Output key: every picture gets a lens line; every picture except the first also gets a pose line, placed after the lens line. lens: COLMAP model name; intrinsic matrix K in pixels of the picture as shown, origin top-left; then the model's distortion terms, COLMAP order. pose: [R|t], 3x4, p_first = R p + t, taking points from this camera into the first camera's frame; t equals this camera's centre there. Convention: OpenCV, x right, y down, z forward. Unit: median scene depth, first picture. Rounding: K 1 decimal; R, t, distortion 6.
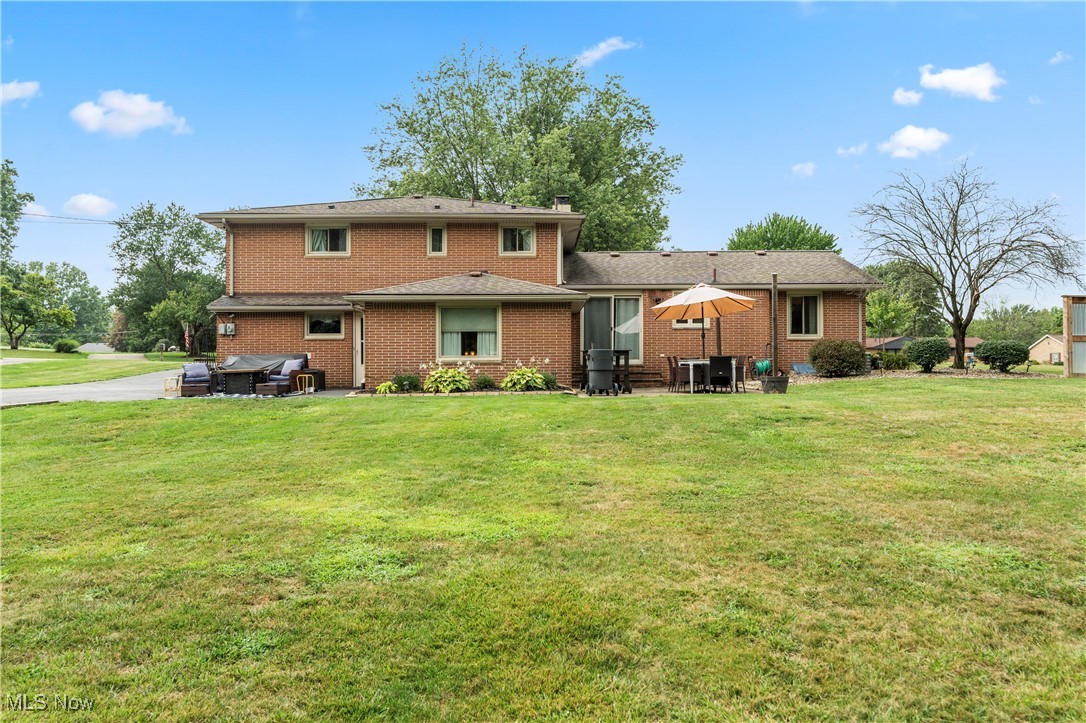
lens RADIAL K [[732.0, 0, 543.0], [0, 732.0, 361.5], [0, 0, 1]] dist [0.006559, 0.001822]
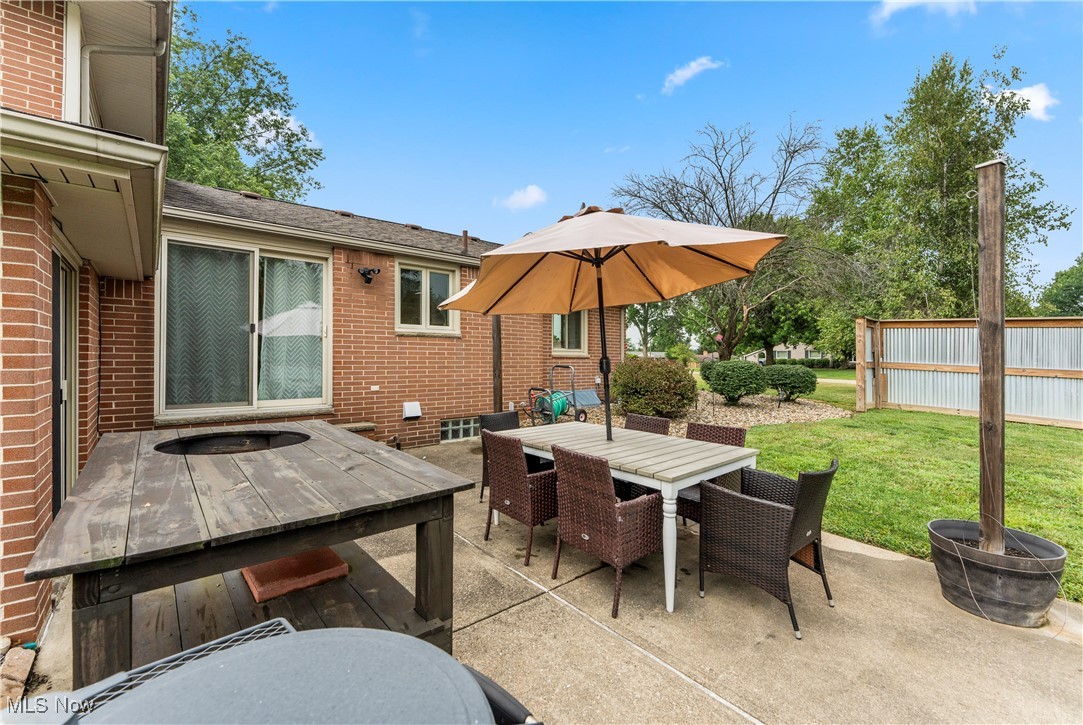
lens RADIAL K [[440.3, 0, 539.3], [0, 440.3, 355.2], [0, 0, 1]] dist [0.000338, 0.000097]
pose [[0.755845, 0.010739, 0.654662, 0.053760], [-0.018376, 0.999820, 0.004816, -0.033255], [-0.654492, -0.015670, 0.755906, 0.701147]]
